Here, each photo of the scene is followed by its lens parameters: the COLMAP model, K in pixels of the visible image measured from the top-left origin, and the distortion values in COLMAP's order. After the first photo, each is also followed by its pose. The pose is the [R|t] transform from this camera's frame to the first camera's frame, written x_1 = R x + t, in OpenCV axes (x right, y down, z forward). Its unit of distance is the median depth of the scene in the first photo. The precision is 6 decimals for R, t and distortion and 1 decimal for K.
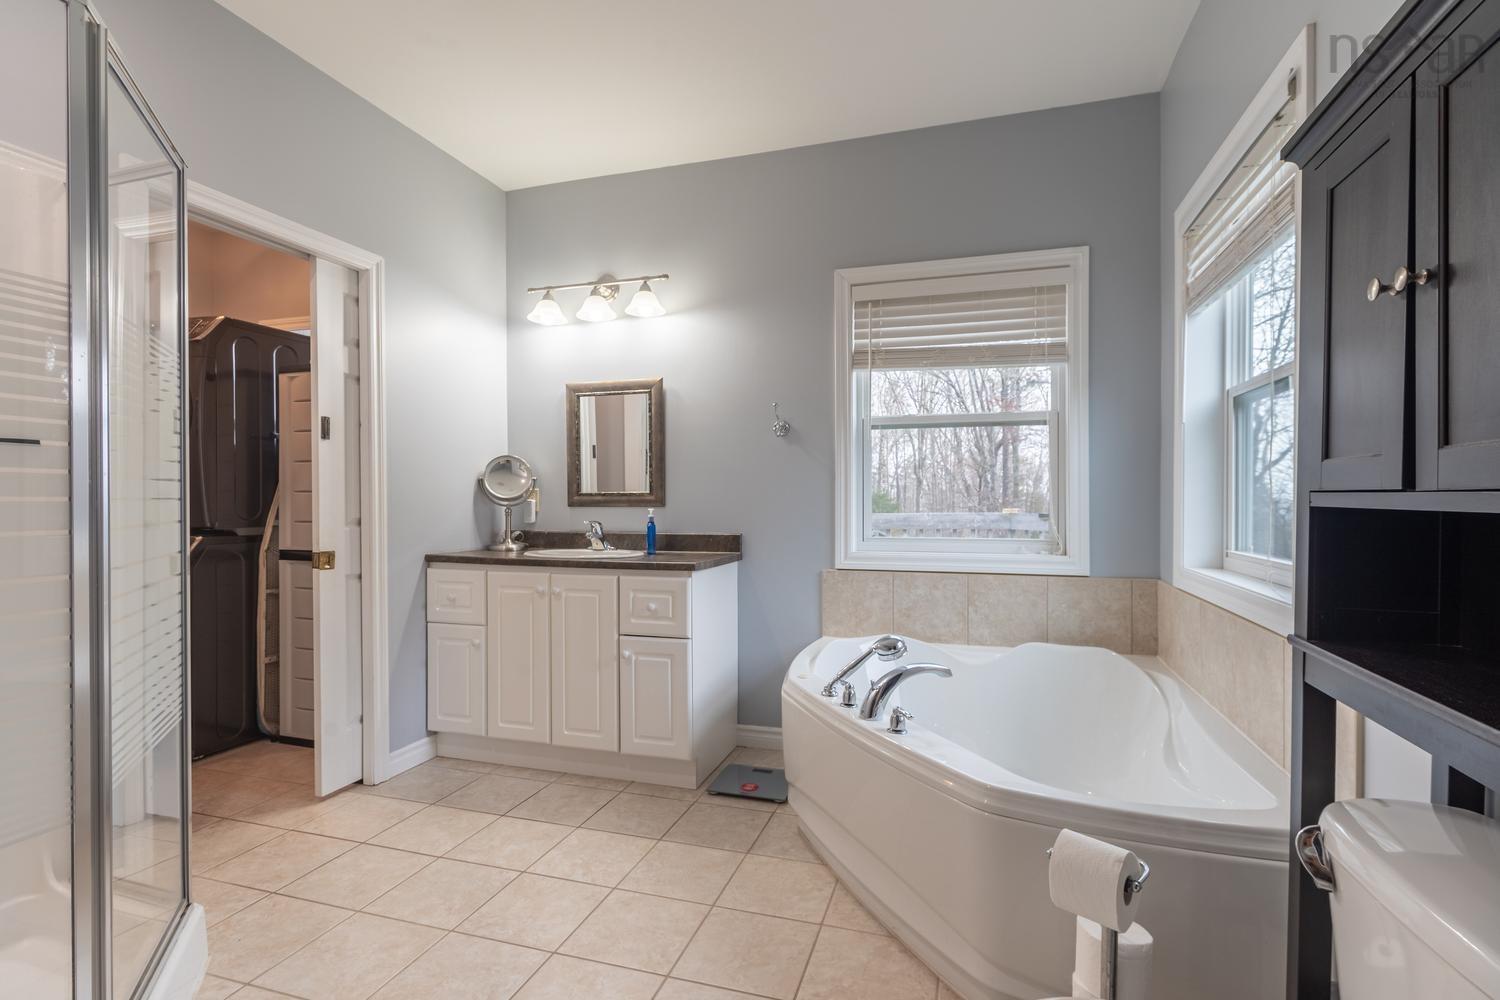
lens RADIAL K [[701.7, 0, 754.6], [0, 701.7, 501.6], [0, 0, 1]] dist [-0.008157, 0.002598]
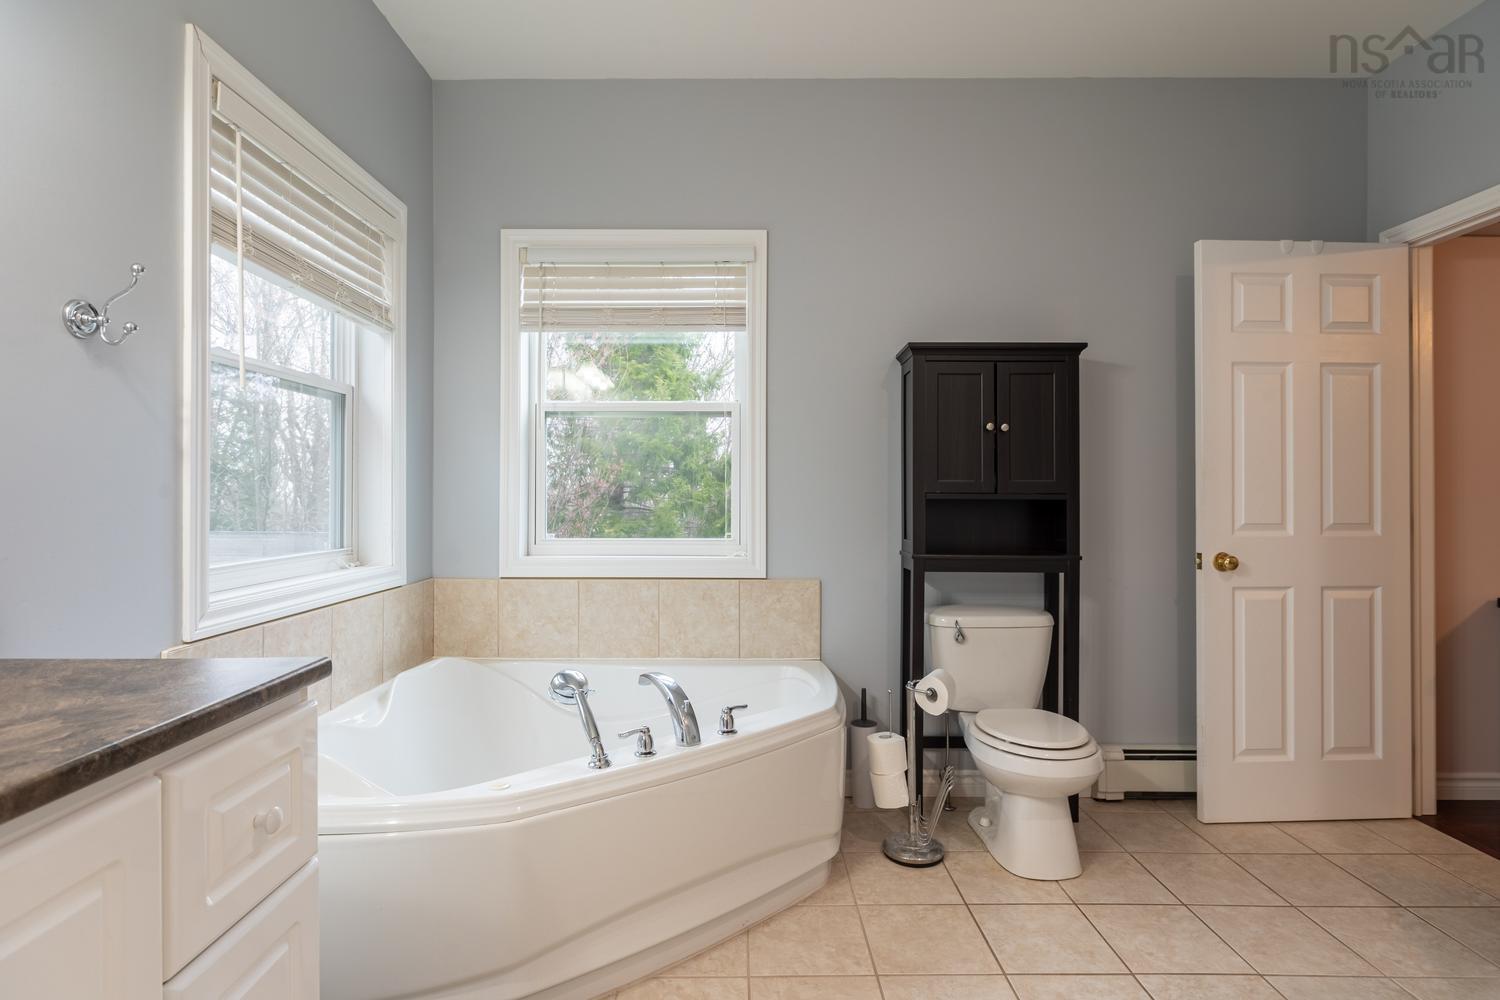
lens RADIAL K [[727.0, 0, 749.7], [0, 727.0, 499.4], [0, 0, 1]] dist [0.005216, 0.000406]
pose [[-0.303448, -0.001812, 0.952846, -0.751119], [0.001037, 0.999997, 0.002233, -0.005966], [-0.952847, 0.001666, -0.303445, 1.221988]]
